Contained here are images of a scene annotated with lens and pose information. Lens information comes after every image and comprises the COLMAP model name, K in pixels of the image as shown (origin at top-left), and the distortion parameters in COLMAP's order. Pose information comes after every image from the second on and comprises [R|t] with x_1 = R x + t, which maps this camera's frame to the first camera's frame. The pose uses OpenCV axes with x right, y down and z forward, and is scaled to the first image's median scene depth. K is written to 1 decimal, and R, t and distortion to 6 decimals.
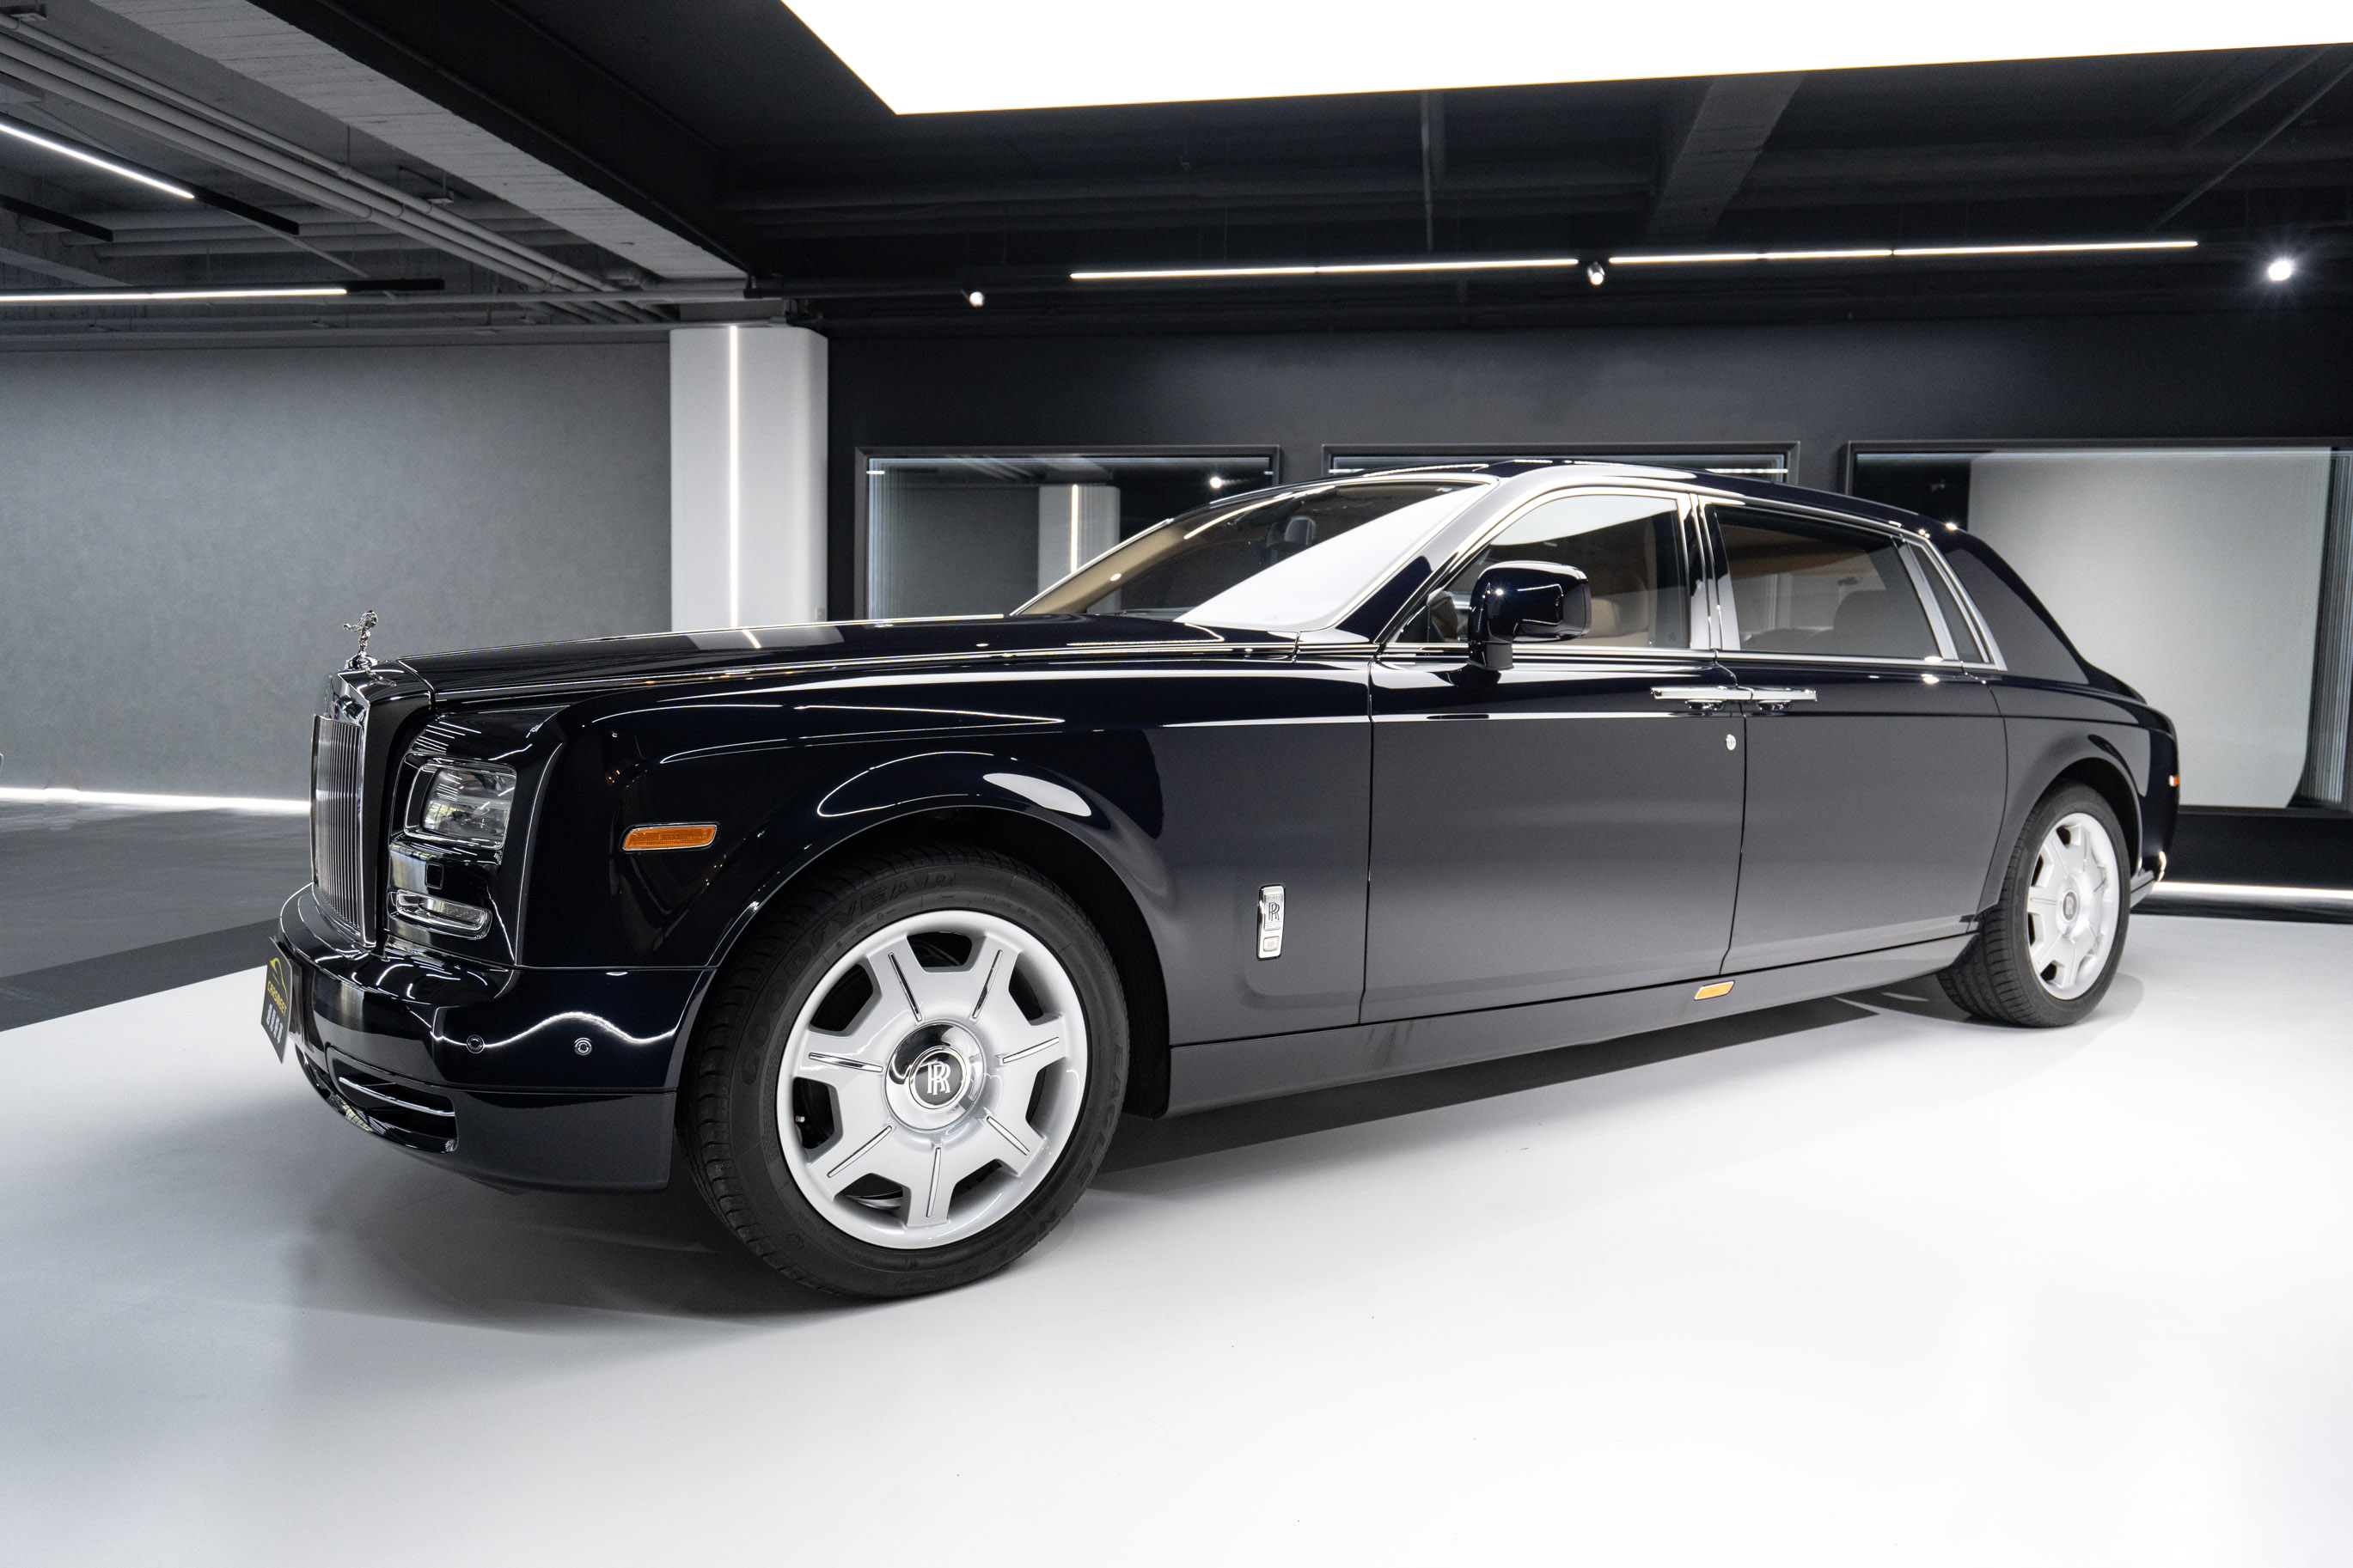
lens RADIAL K [[1541.3, 0, 1171.0], [0, 1541.3, 783.3], [0, 0, 1]] dist [0.008411, -0.001397]
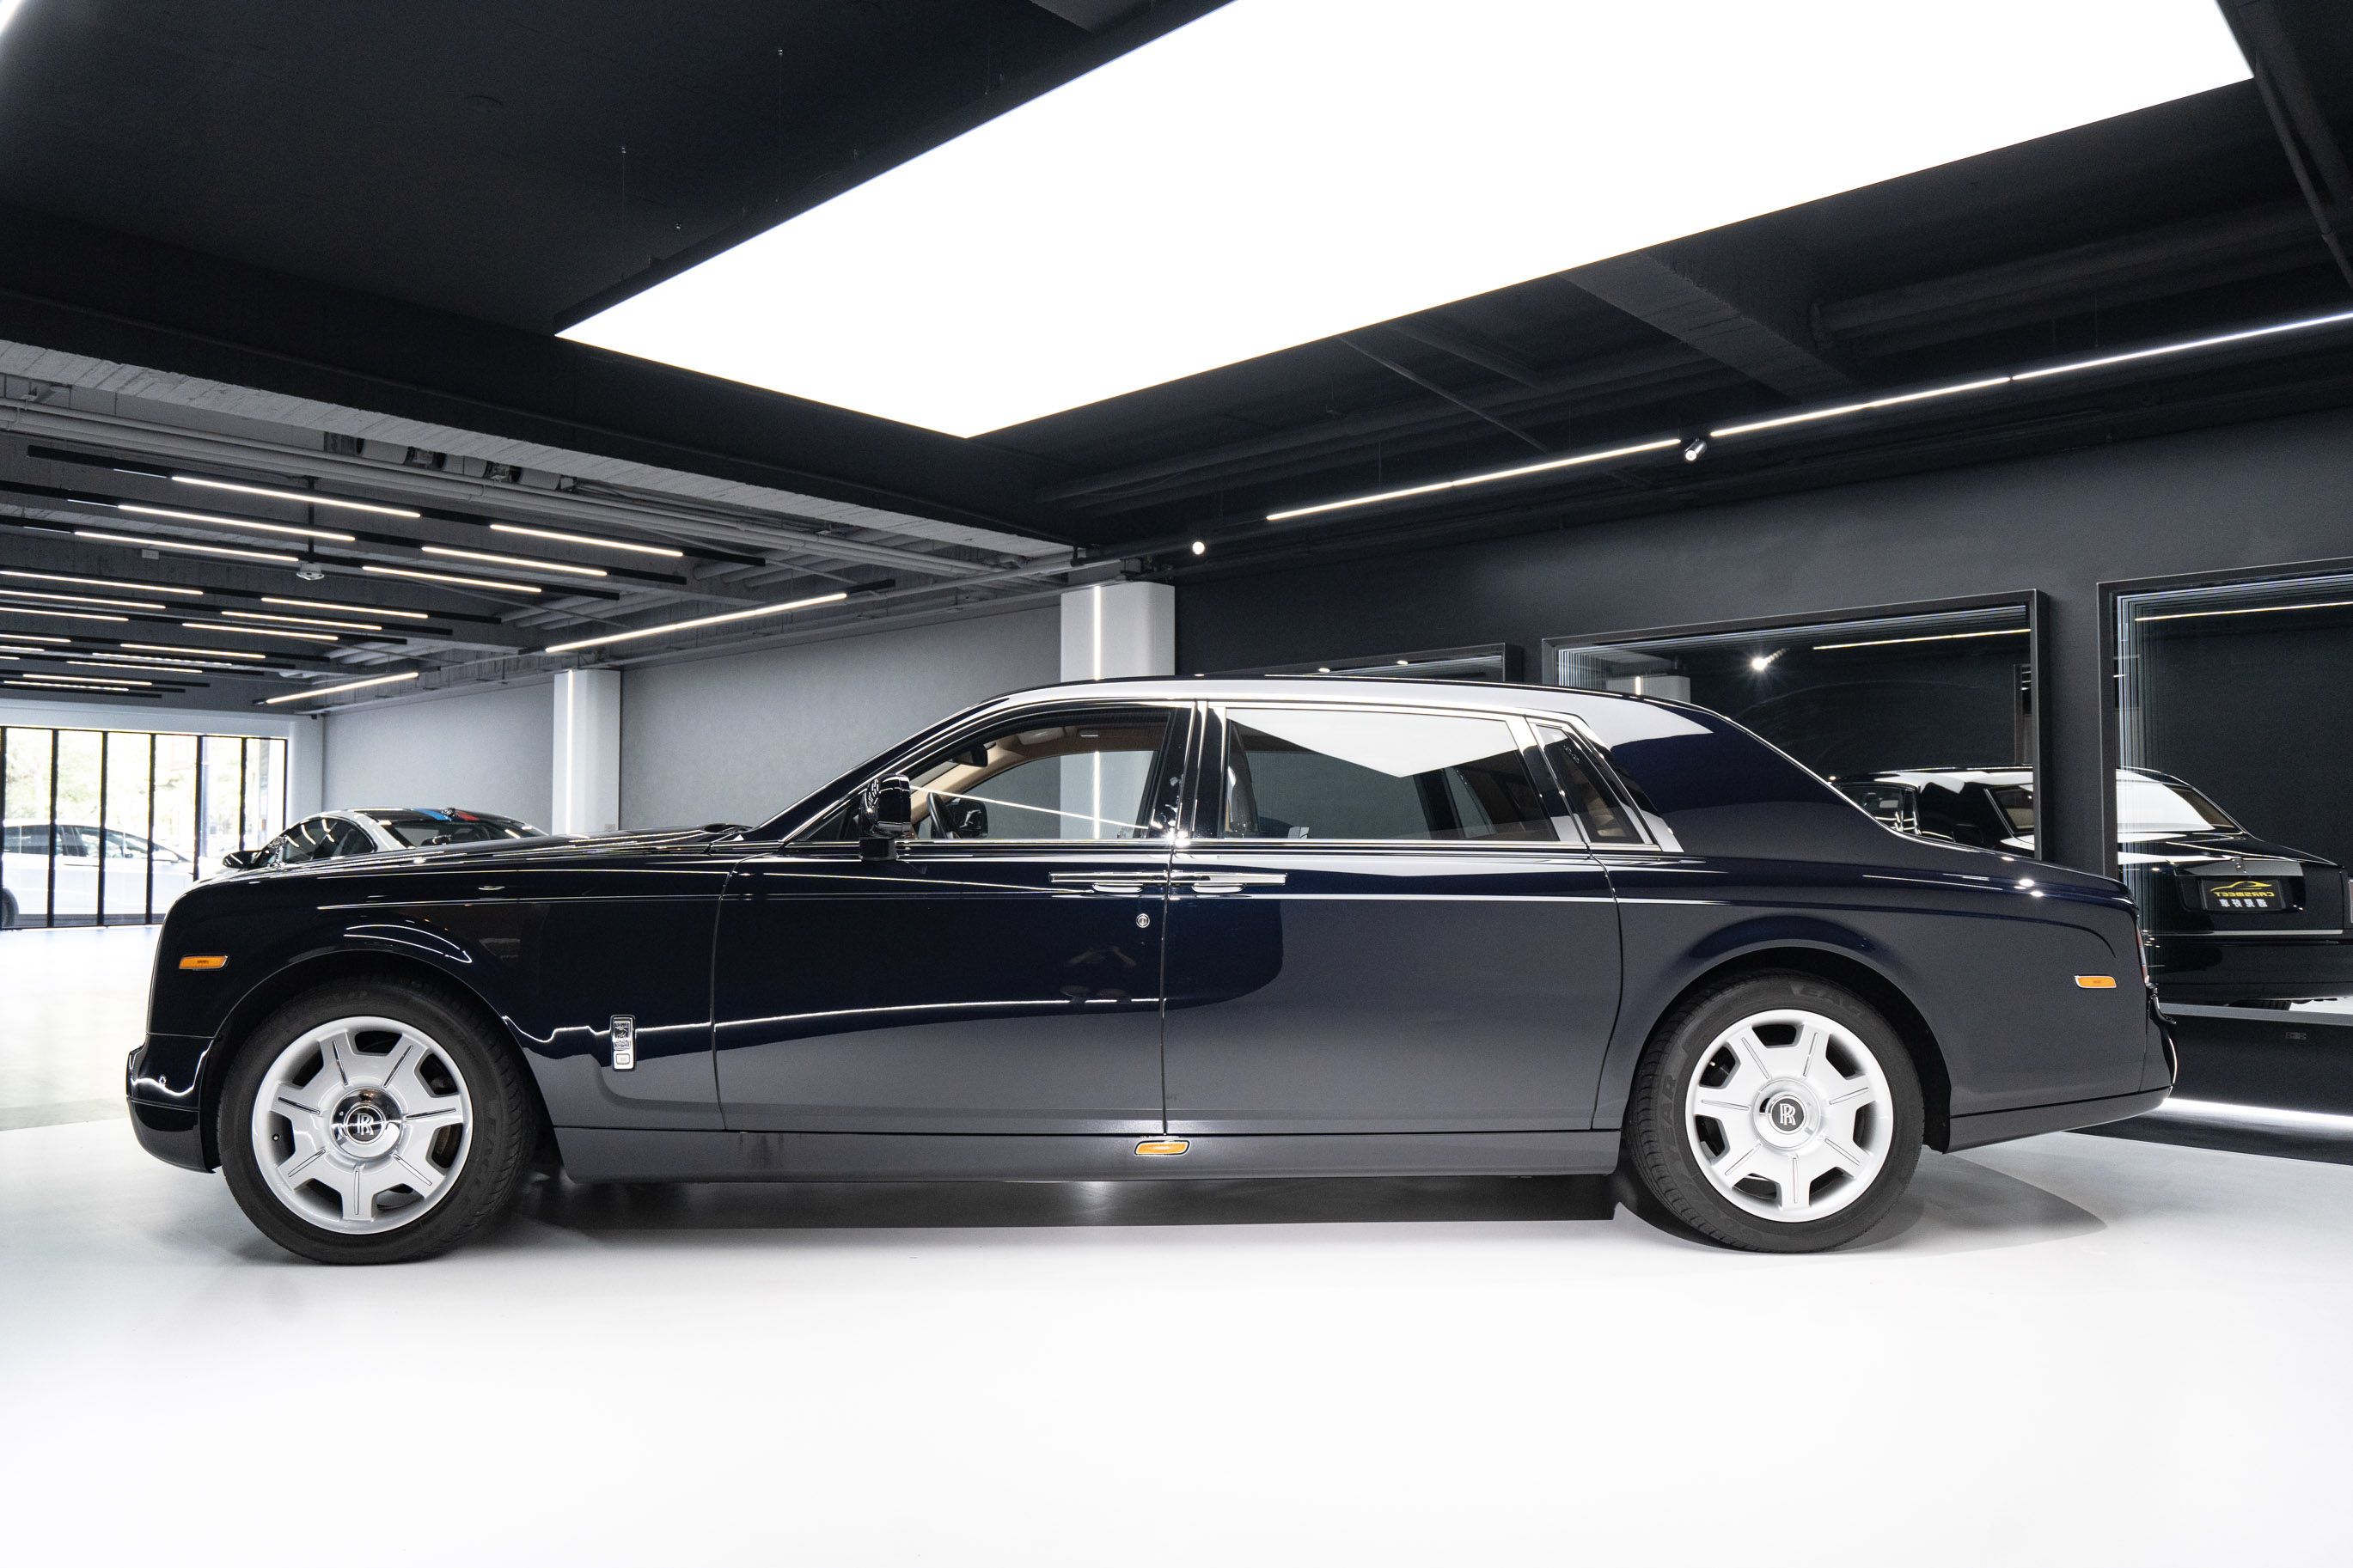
lens RADIAL K [[1551.9, 0, 1169.6], [0, 1551.9, 785.0], [0, 0, 1]] dist [0.007802, -0.001011]
pose [[0.843937, -0.040924, -0.534880, 0.510418], [-0.026928, 0.992597, -0.118432, 0.004626], [0.535767, 0.114353, 0.836587, 0.025797]]
